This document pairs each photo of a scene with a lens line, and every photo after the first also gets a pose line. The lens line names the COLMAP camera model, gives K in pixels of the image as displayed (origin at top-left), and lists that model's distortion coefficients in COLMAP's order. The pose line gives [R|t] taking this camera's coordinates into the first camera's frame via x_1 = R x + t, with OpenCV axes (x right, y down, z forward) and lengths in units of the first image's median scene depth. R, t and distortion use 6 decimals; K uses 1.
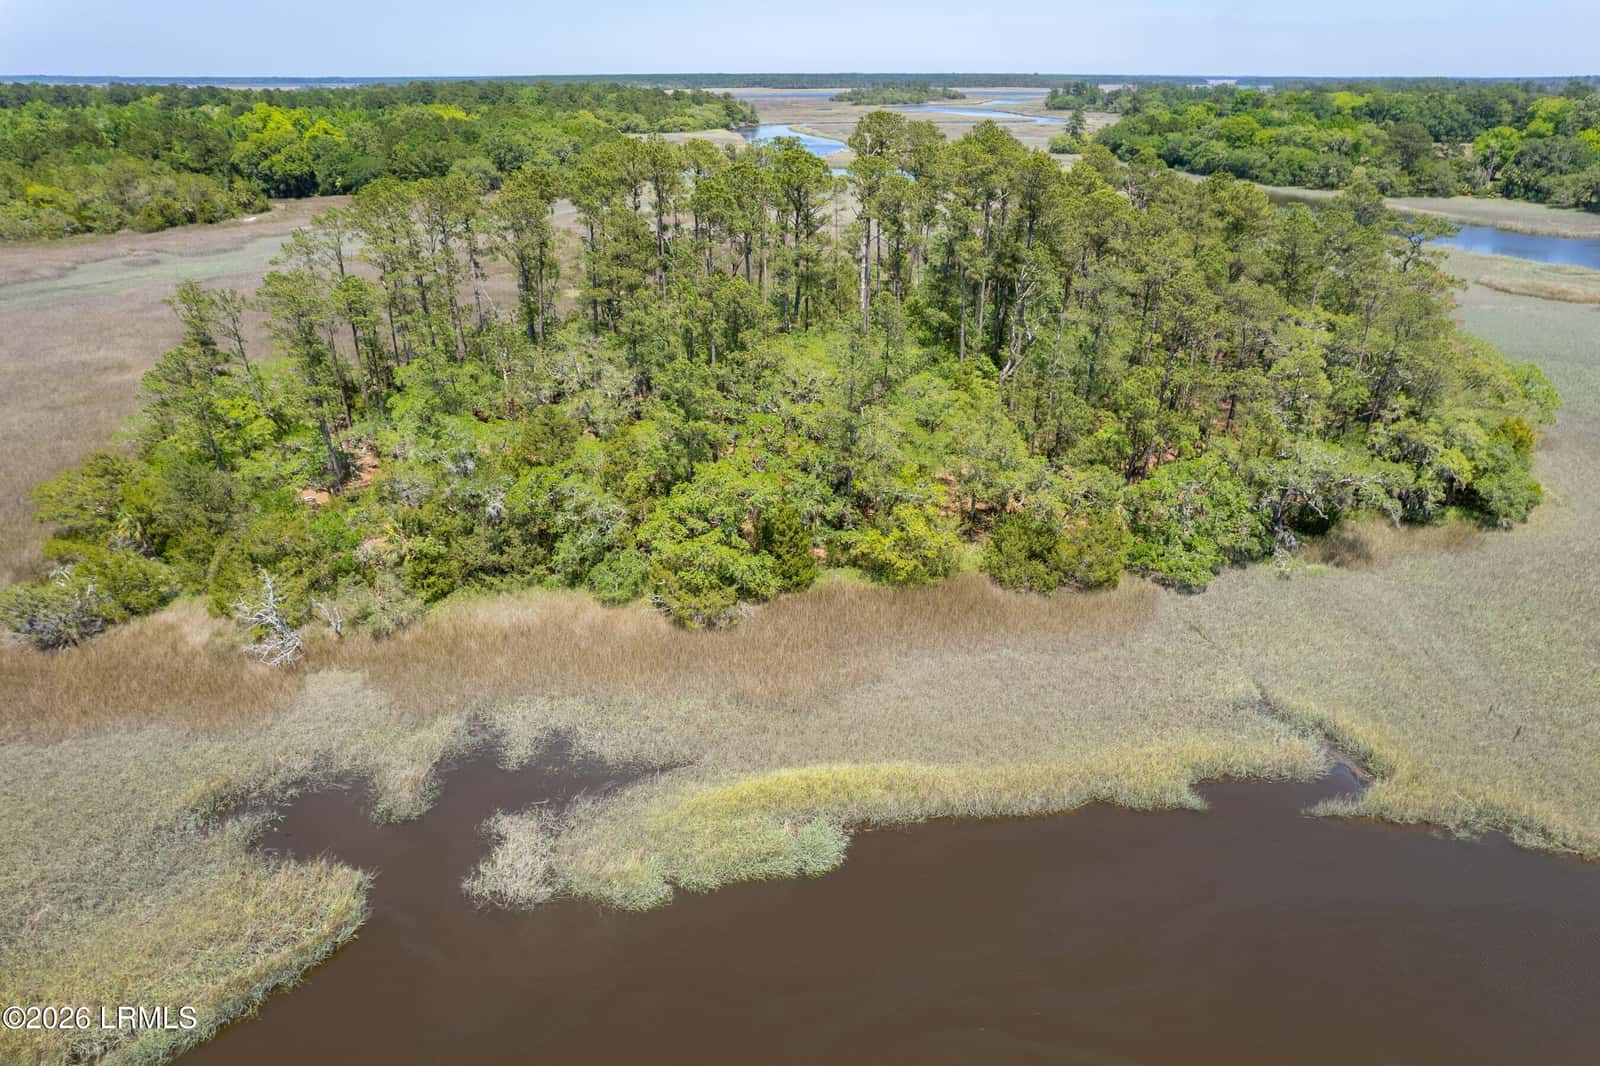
lens RADIAL K [[1049.8, 0, 822.3], [0, 1049.8, 537.1], [0, 0, 1]] dist [-0.083093, 0.080795]
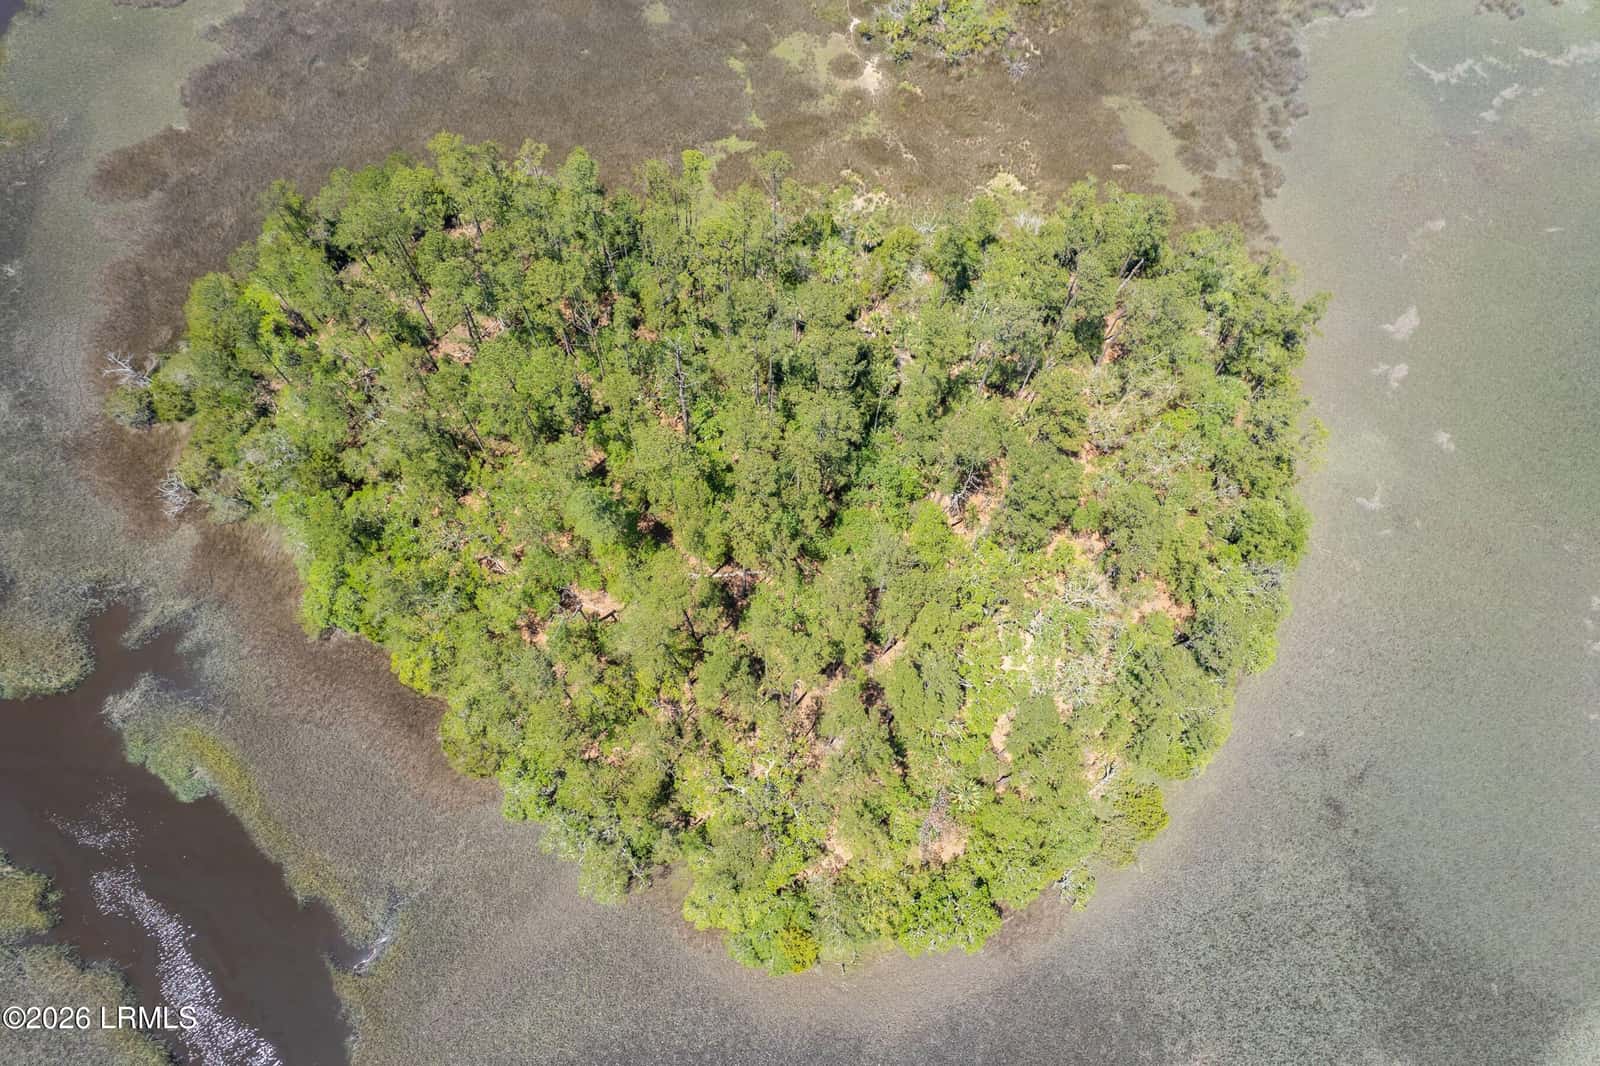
lens RADIAL K [[1031.0, 0, 805.7], [0, 1031.0, 529.1], [0, 0, 1]] dist [-0.058750, 0.074218]
pose [[0.653381, 0.688861, -0.313948, 0.365912], [-0.309433, 0.621503, 0.719712, -0.646965], [0.690901, -0.373100, 0.619235, 0.218082]]
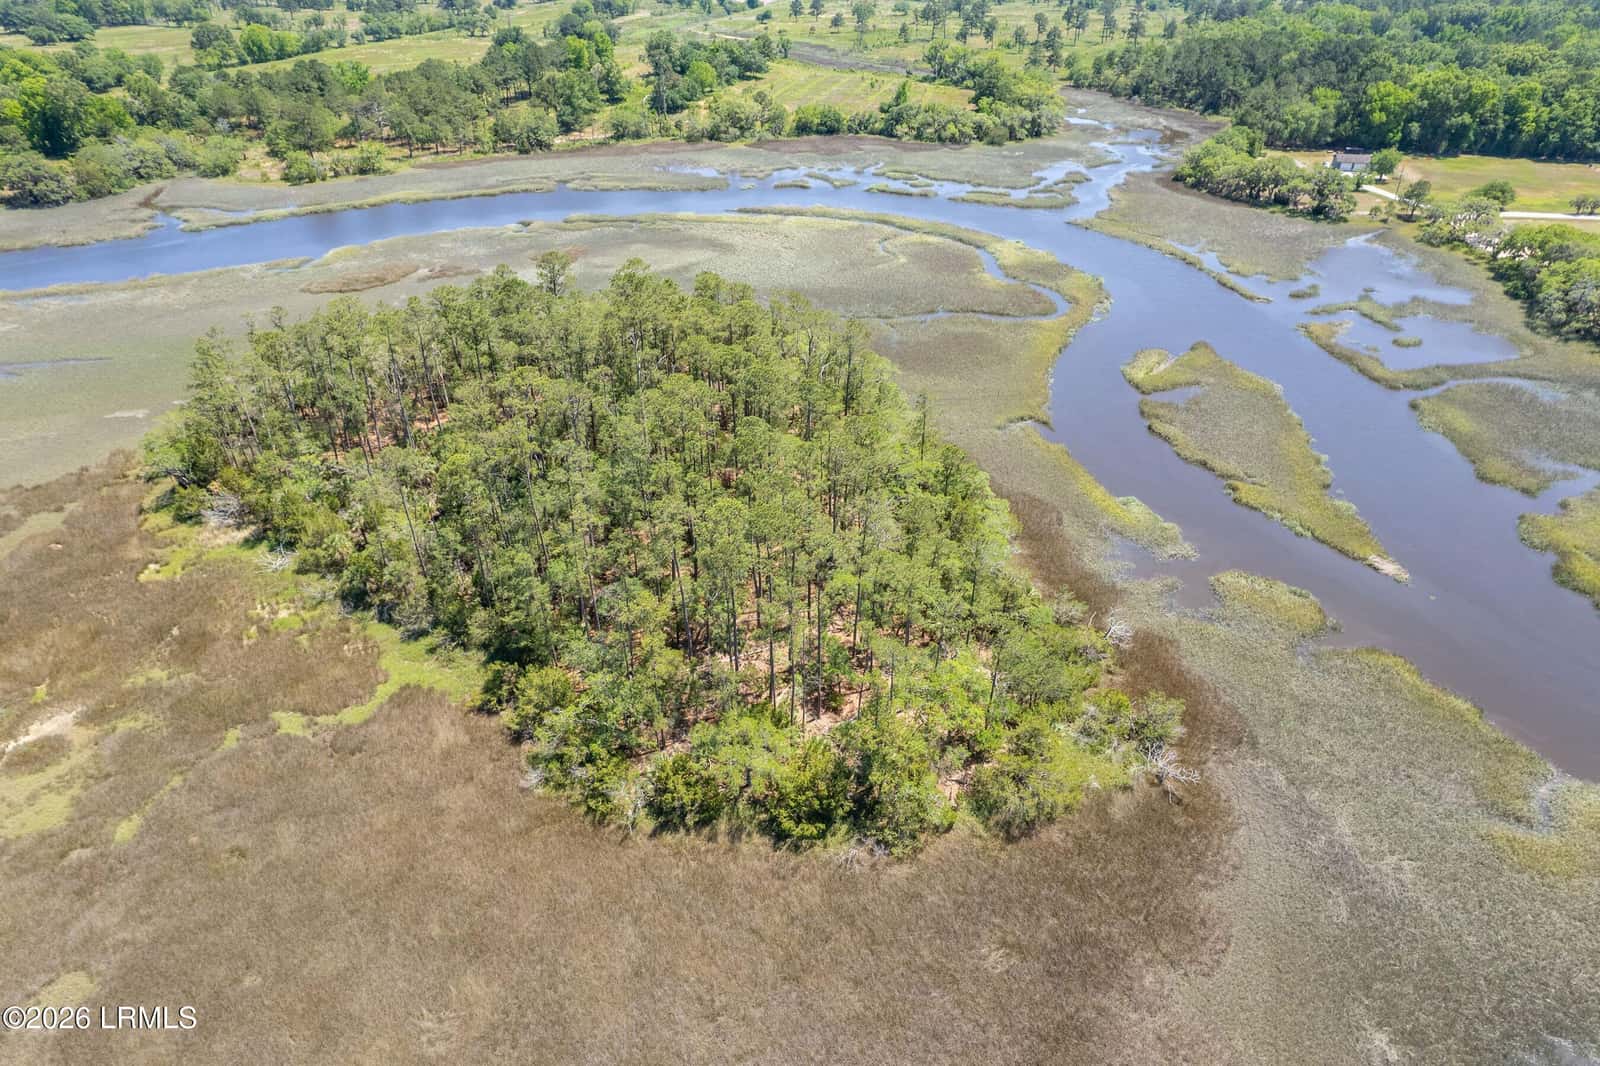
lens RADIAL K [[1031.0, 0, 805.7], [0, 1031.0, 529.1], [0, 0, 1]] dist [-0.058750, 0.074218]
pose [[-0.137452, -0.511755, 0.848064, -0.732112], [0.403043, 0.753208, 0.519840, -0.472813], [-0.904800, 0.413260, 0.102729, 0.466297]]
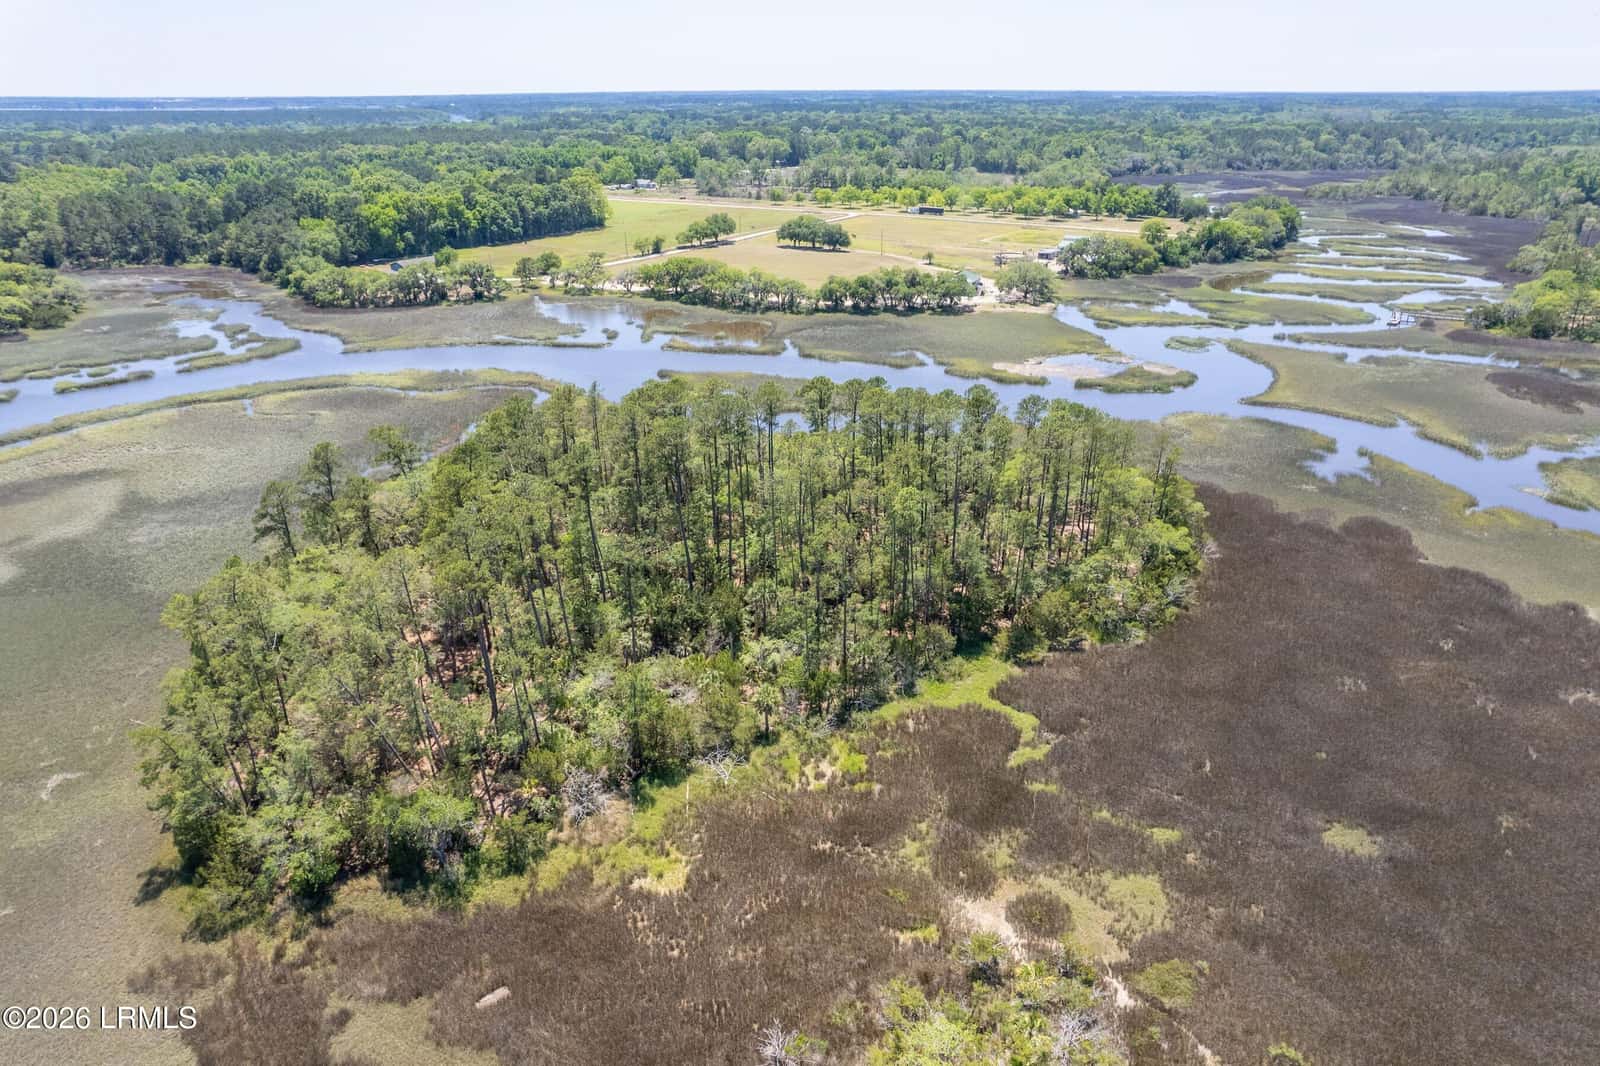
lens RADIAL K [[1049.8, 0, 822.3], [0, 1049.8, 537.1], [0, 0, 1]] dist [-0.083093, 0.080795]
pose [[-0.981535, -0.074327, 0.176253, -0.182971], [0.080473, 0.675460, 0.732993, -0.771407], [-0.173533, 0.733641, -0.657006, 1.235828]]
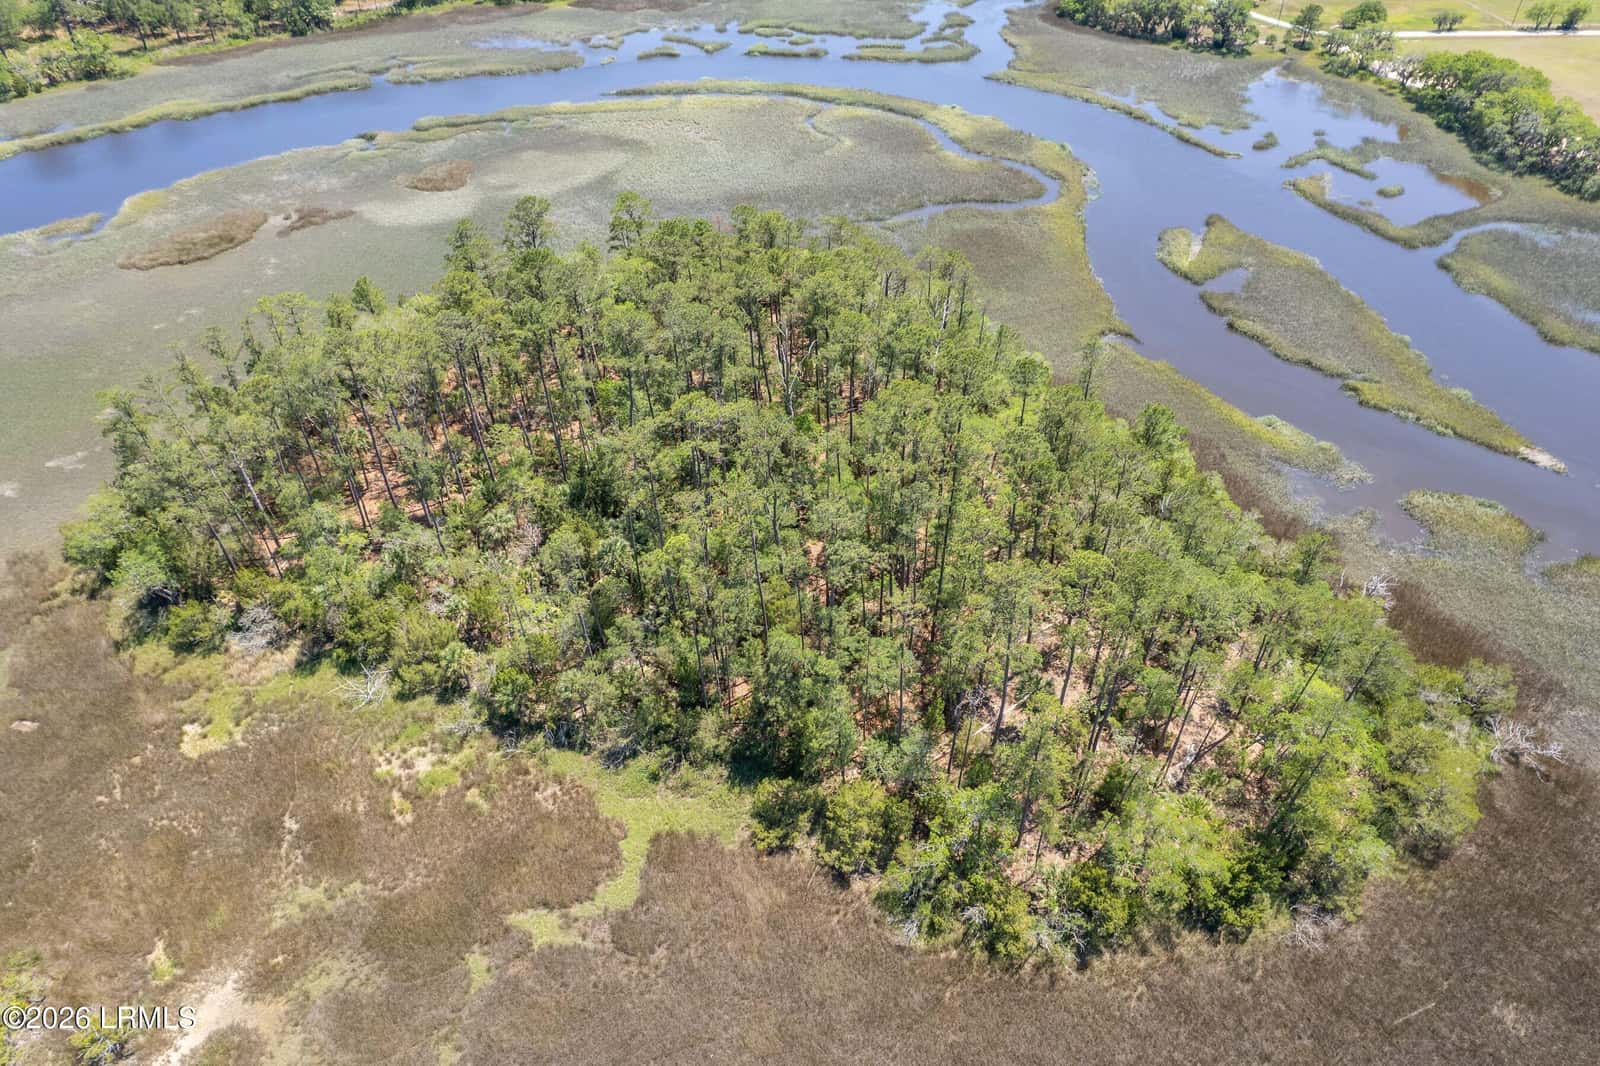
lens RADIAL K [[1049.8, 0, 822.3], [0, 1049.8, 537.1], [0, 0, 1]] dist [-0.083093, 0.080795]
pose [[-0.409287, -0.584725, 0.700415, -0.500286], [0.369719, 0.595523, 0.713204, -0.596007], [-0.834141, 0.550862, -0.027555, 0.673845]]
